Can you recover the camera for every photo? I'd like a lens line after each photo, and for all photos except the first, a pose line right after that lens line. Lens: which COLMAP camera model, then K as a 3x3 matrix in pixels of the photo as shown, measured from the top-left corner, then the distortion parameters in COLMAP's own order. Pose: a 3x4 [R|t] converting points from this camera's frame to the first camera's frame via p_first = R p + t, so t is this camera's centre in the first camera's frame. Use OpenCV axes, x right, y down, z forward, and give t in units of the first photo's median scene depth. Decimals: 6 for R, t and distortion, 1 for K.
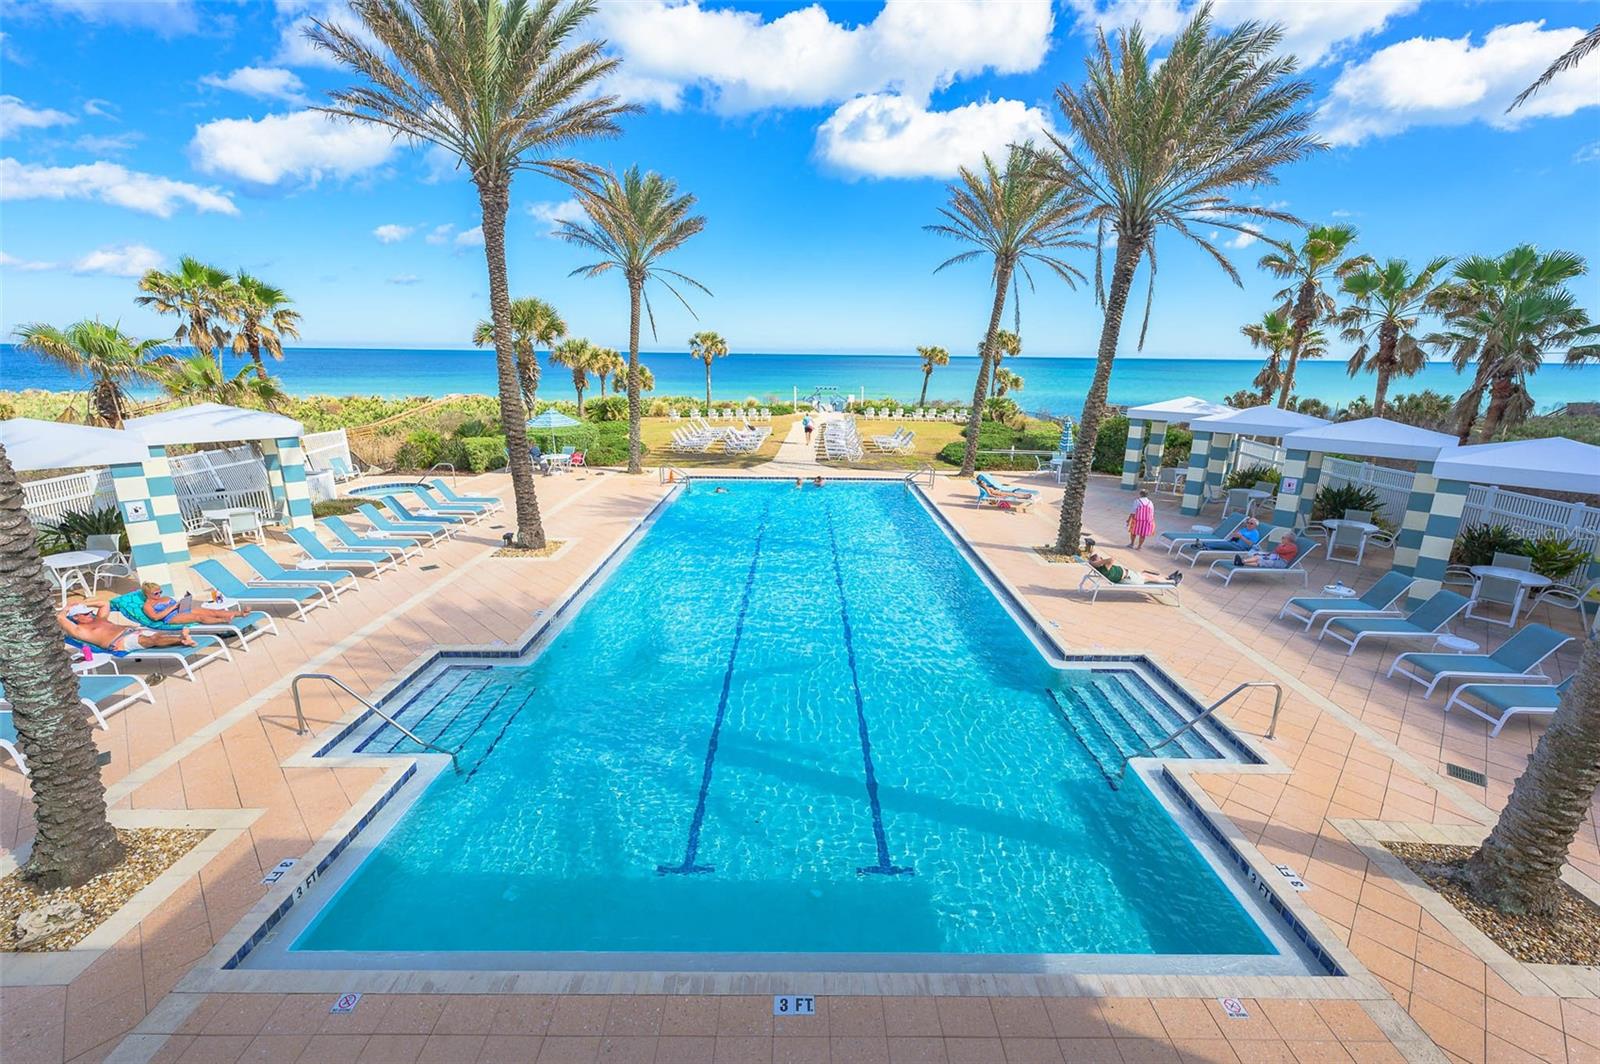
lens RADIAL K [[700.1, 0, 800.9], [0, 700.1, 535.5], [0, 0, 1]] dist [0.013009, 0.001032]
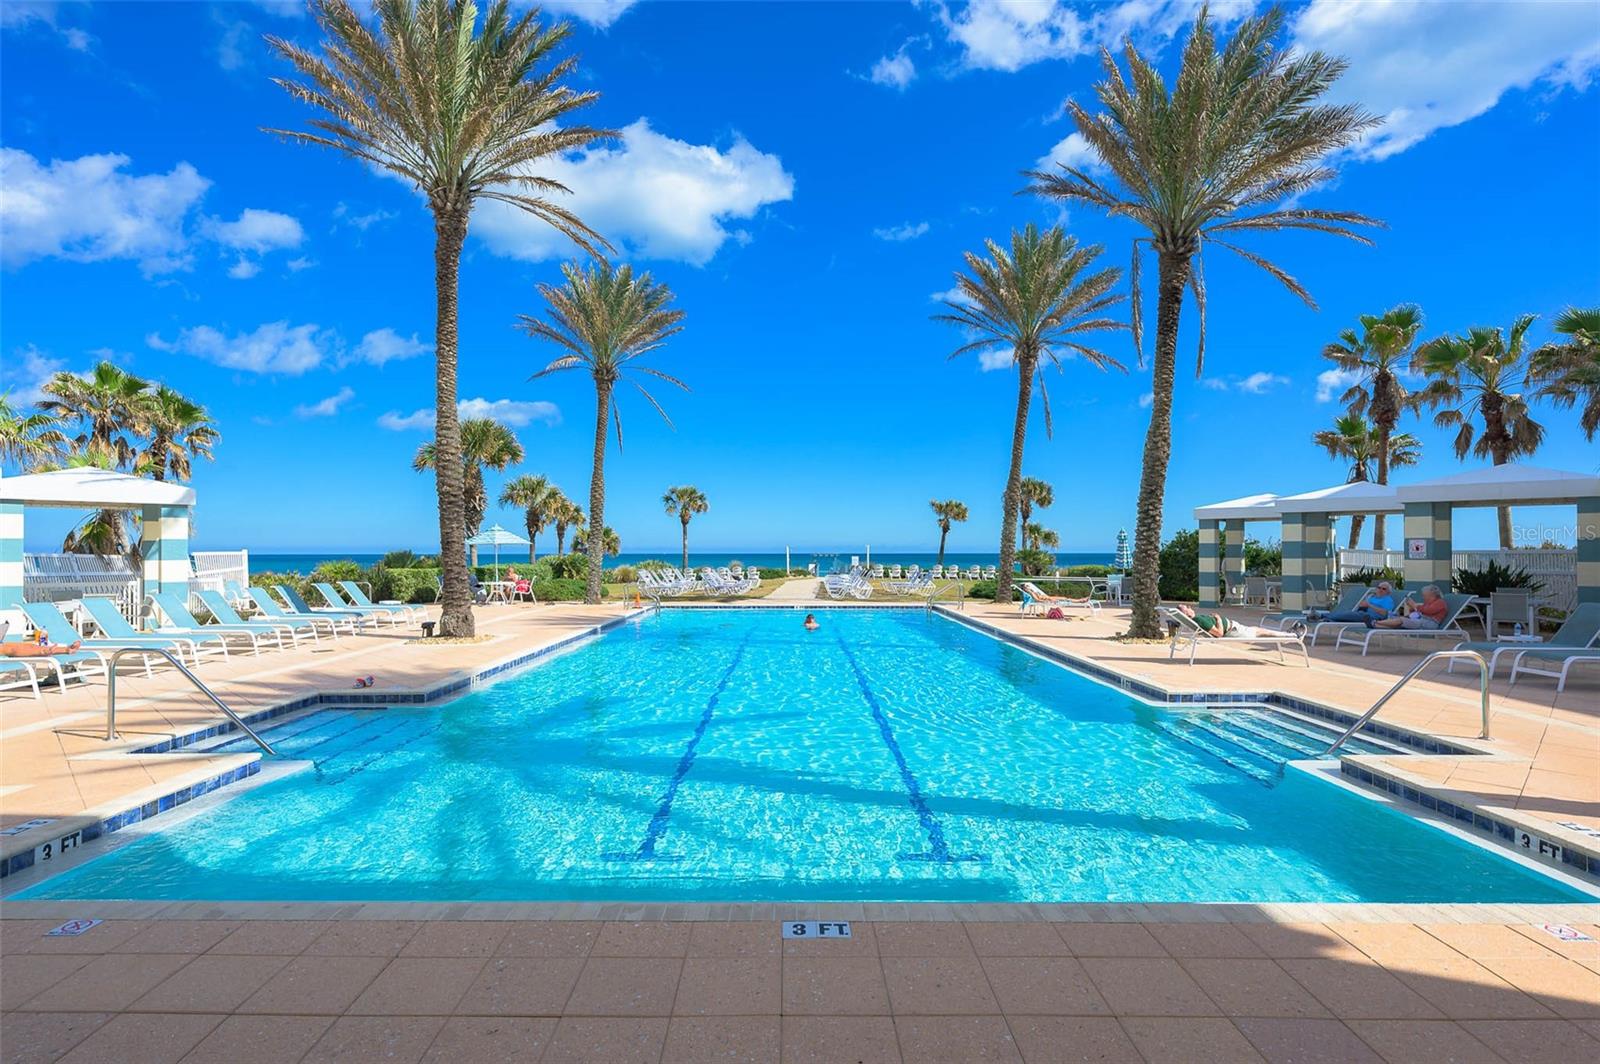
lens RADIAL K [[839.6, 0, 779.2], [0, 839.6, 568.9], [0, 0, 1]] dist [0.011436, -0.002205]
pose [[0.999740, -0.017448, -0.014665, -0.006653], [0.012768, 0.961691, -0.273839, 0.149782], [0.018881, 0.273580, 0.961664, 0.061207]]
